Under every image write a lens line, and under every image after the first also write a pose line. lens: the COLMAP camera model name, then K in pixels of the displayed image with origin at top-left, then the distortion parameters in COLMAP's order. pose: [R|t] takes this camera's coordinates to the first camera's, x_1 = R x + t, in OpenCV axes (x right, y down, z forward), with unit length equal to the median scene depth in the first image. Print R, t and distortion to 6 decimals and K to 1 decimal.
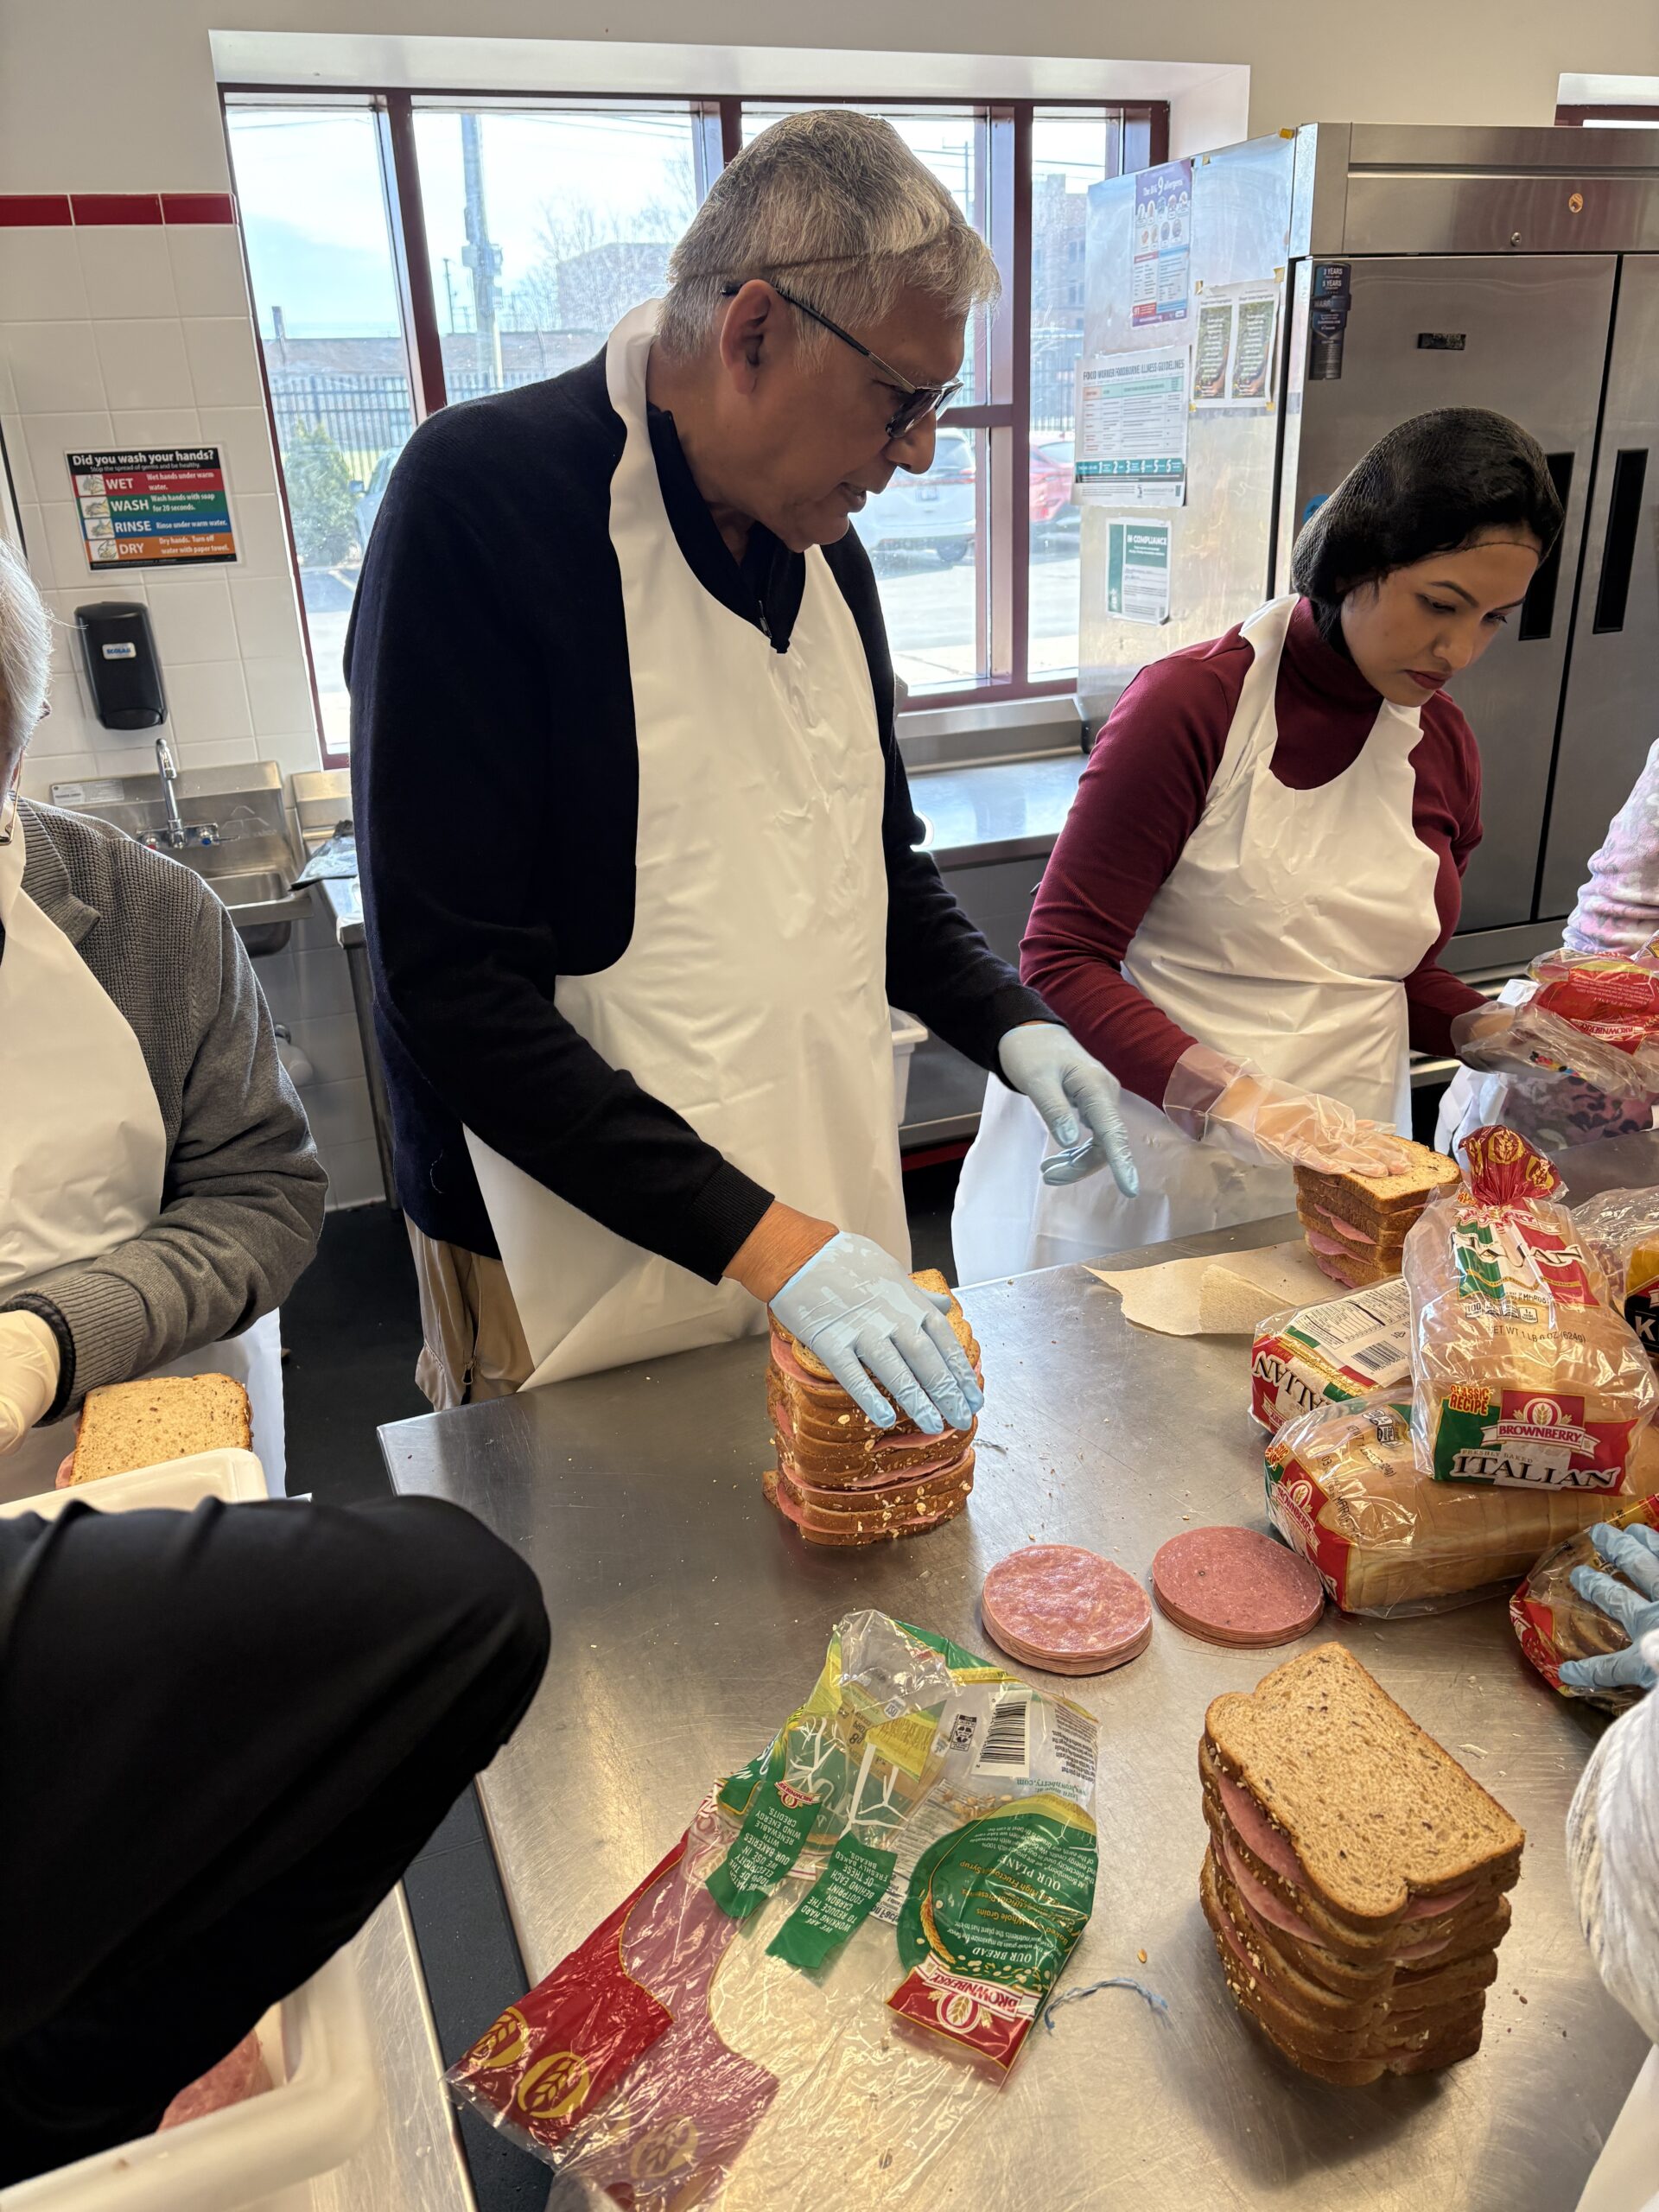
lens RADIAL K [[1628.1, 0, 829.5], [0, 1628.1, 1106.0], [0, 0, 1]] dist [0.044527, -0.065216]
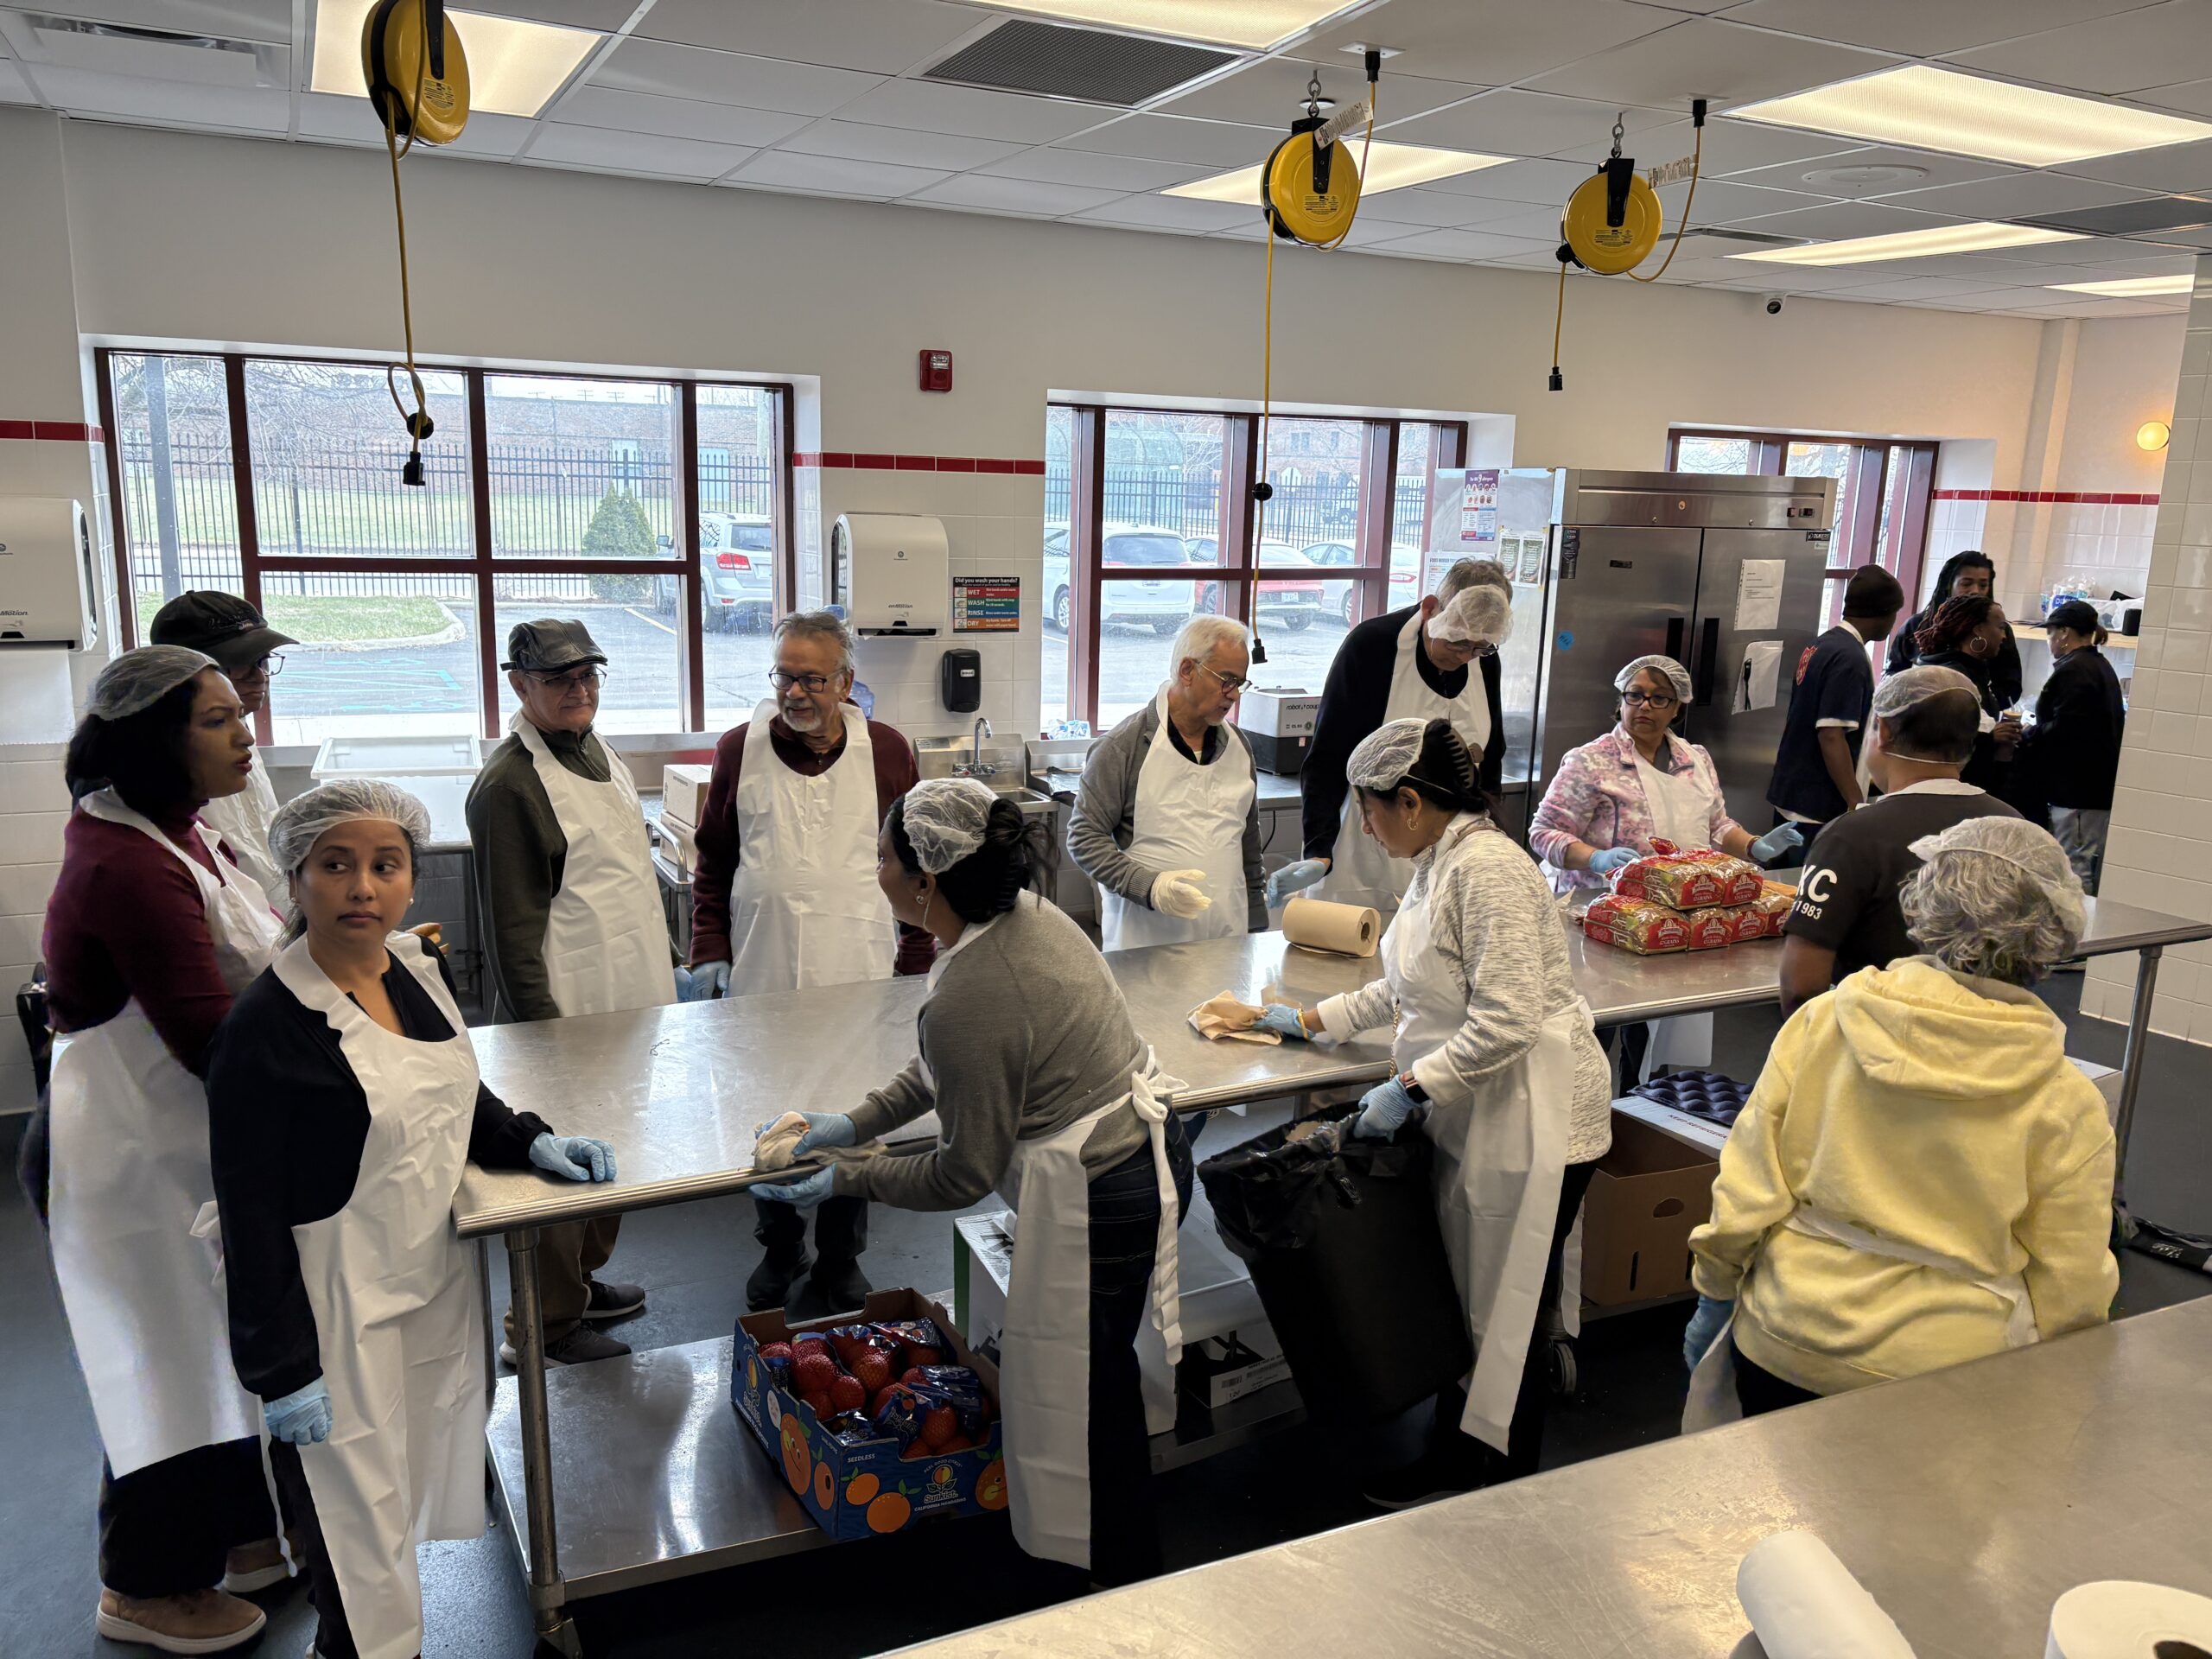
lens RADIAL K [[1628.1, 0, 1097.0], [0, 1628.1, 824.9], [0, 0, 1]] dist [0.044527, -0.065216]
pose [[0.995155, 0.045701, 0.087053, -0.439737], [-0.027542, 0.979534, -0.199388, 0.280634], [-0.094383, 0.196024, 0.976046, -0.868419]]
